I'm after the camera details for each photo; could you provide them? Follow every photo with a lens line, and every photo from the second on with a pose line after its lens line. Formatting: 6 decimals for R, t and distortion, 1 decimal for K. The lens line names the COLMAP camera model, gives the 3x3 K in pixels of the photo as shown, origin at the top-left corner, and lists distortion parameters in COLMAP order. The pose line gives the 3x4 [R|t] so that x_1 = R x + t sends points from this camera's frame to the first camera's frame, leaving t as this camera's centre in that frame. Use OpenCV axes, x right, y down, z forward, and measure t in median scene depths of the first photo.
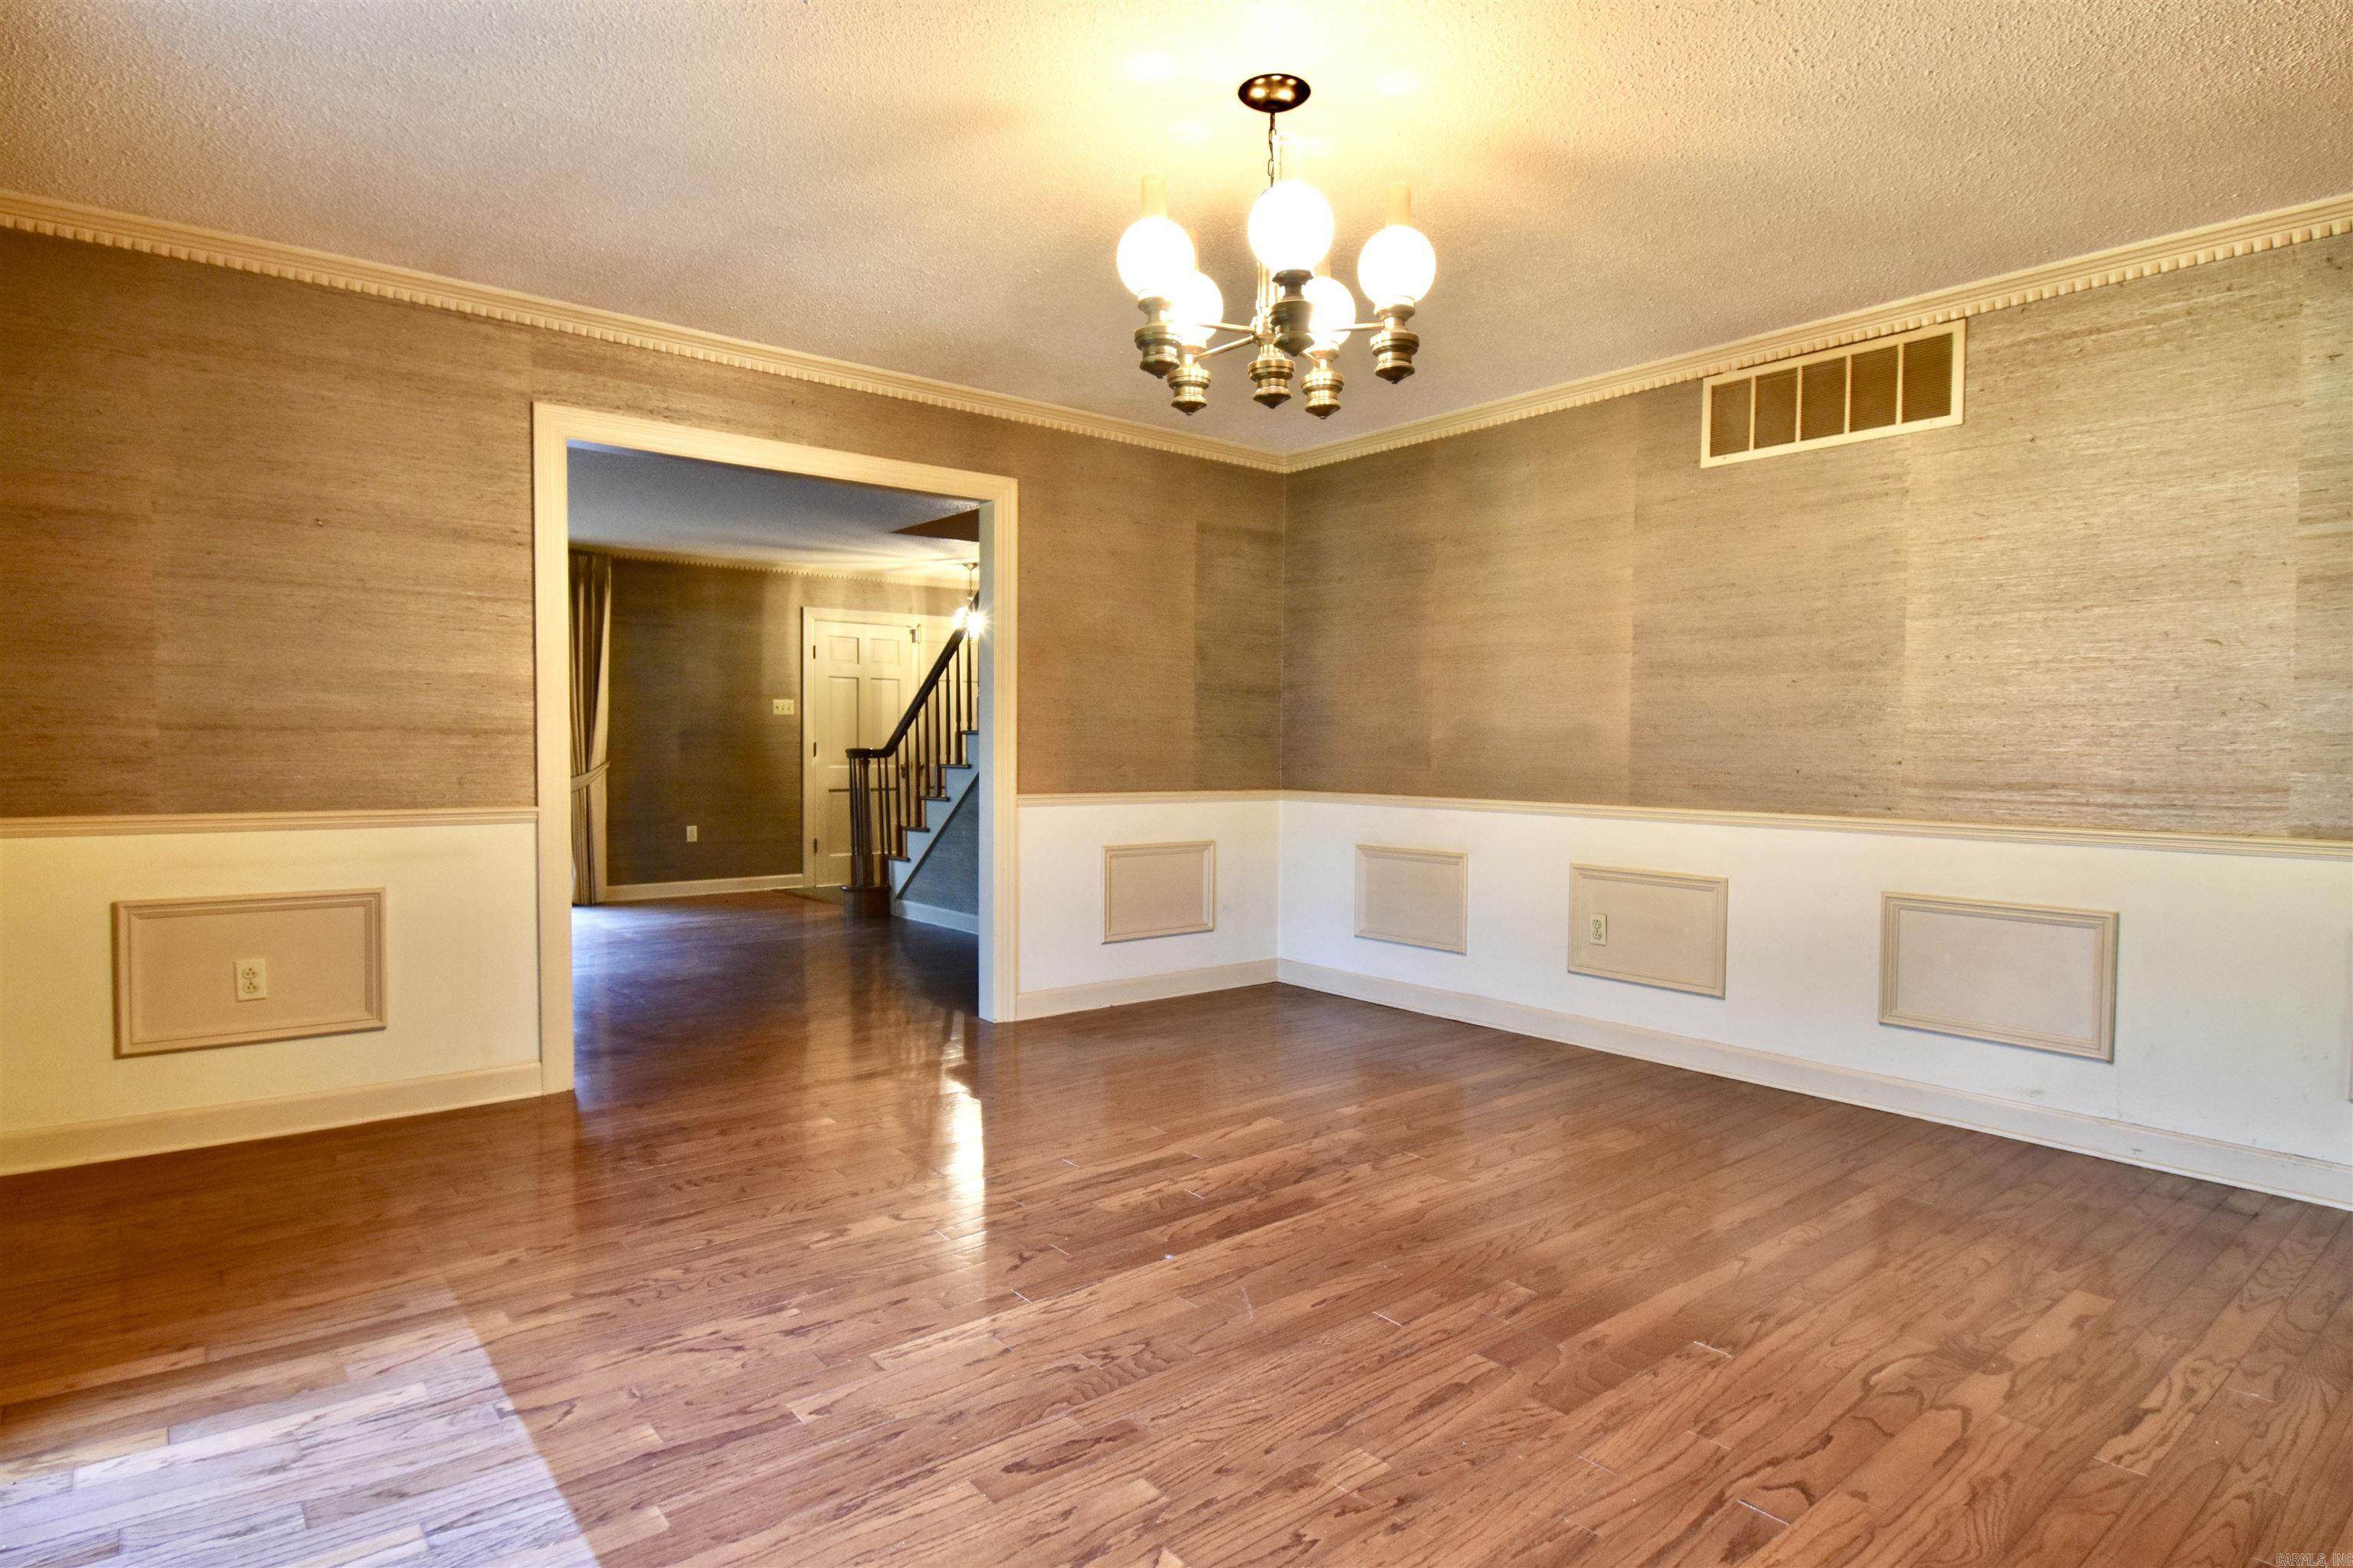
lens RADIAL K [[1280.4, 0, 1201.3], [0, 1280.4, 780.1], [0, 0, 1]] dist [-0.004247, -0.001542]
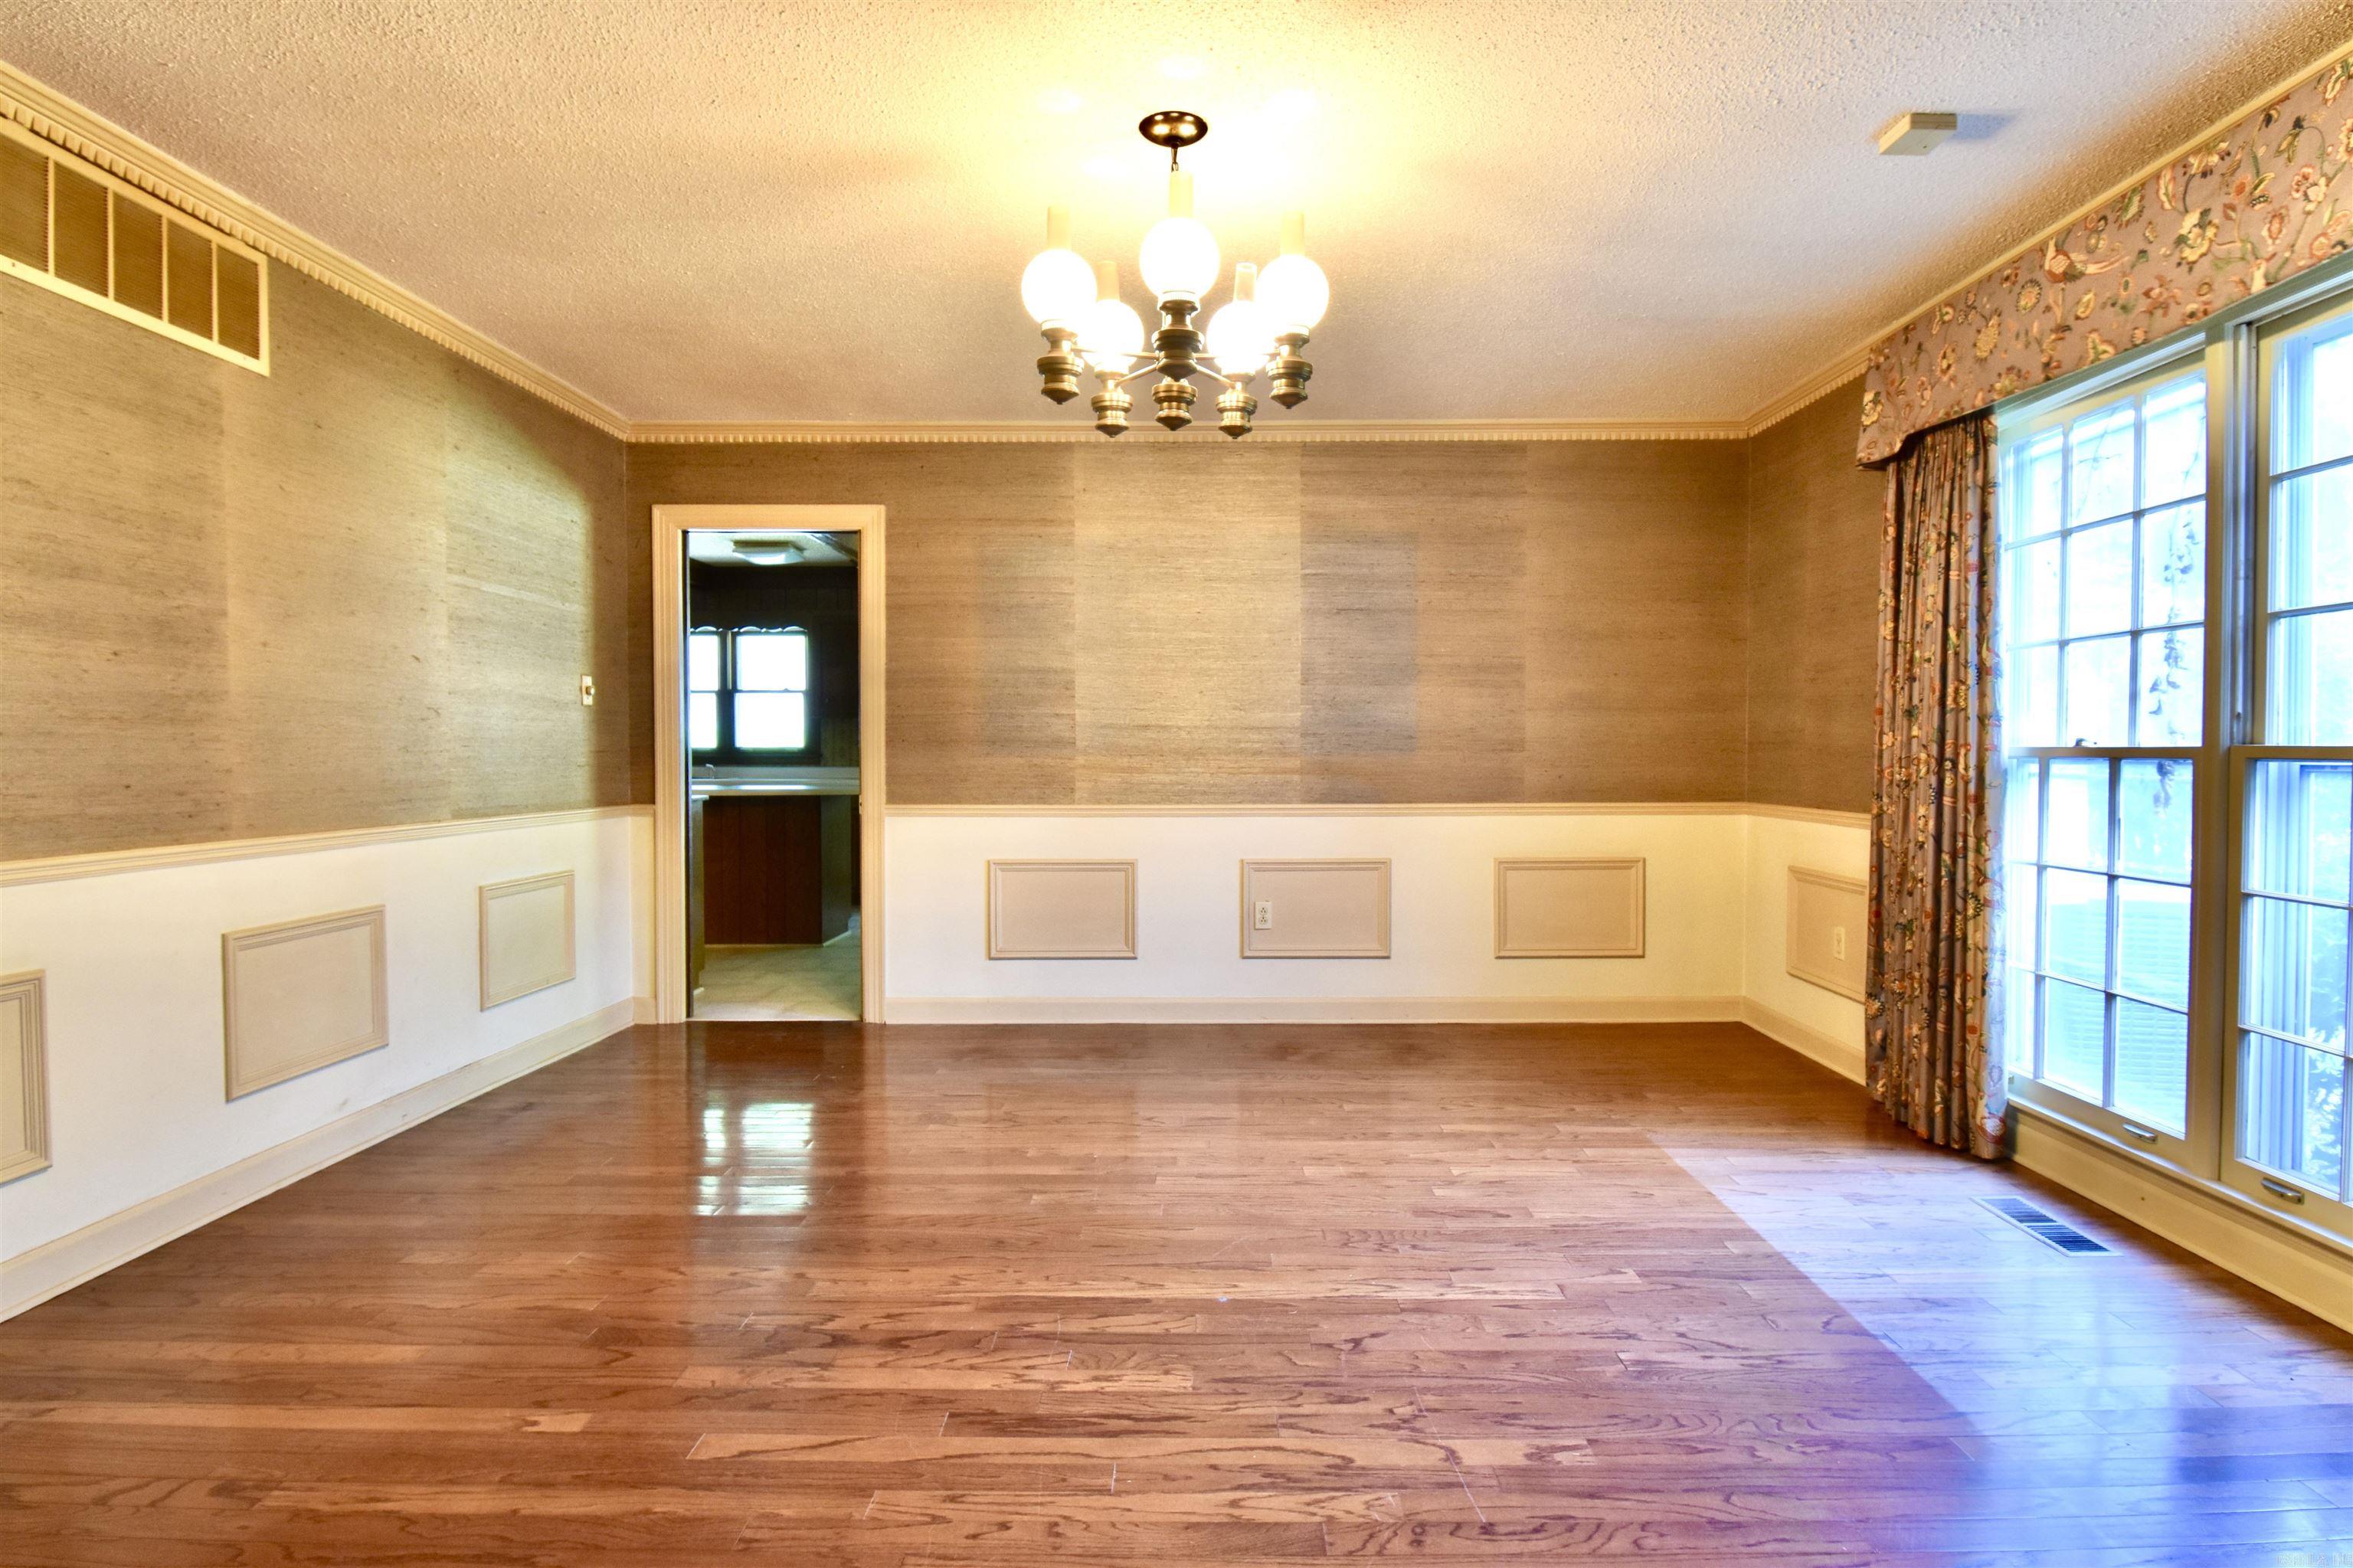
lens RADIAL K [[1280.4, 0, 1201.3], [0, 1280.4, 780.1], [0, 0, 1]] dist [-0.004247, -0.001542]
pose [[-0.766085, -0.023688, 0.642303, -0.622960], [0.012685, 0.998569, 0.051956, -0.059230], [-0.642614, 0.047950, -0.764688, 1.752532]]
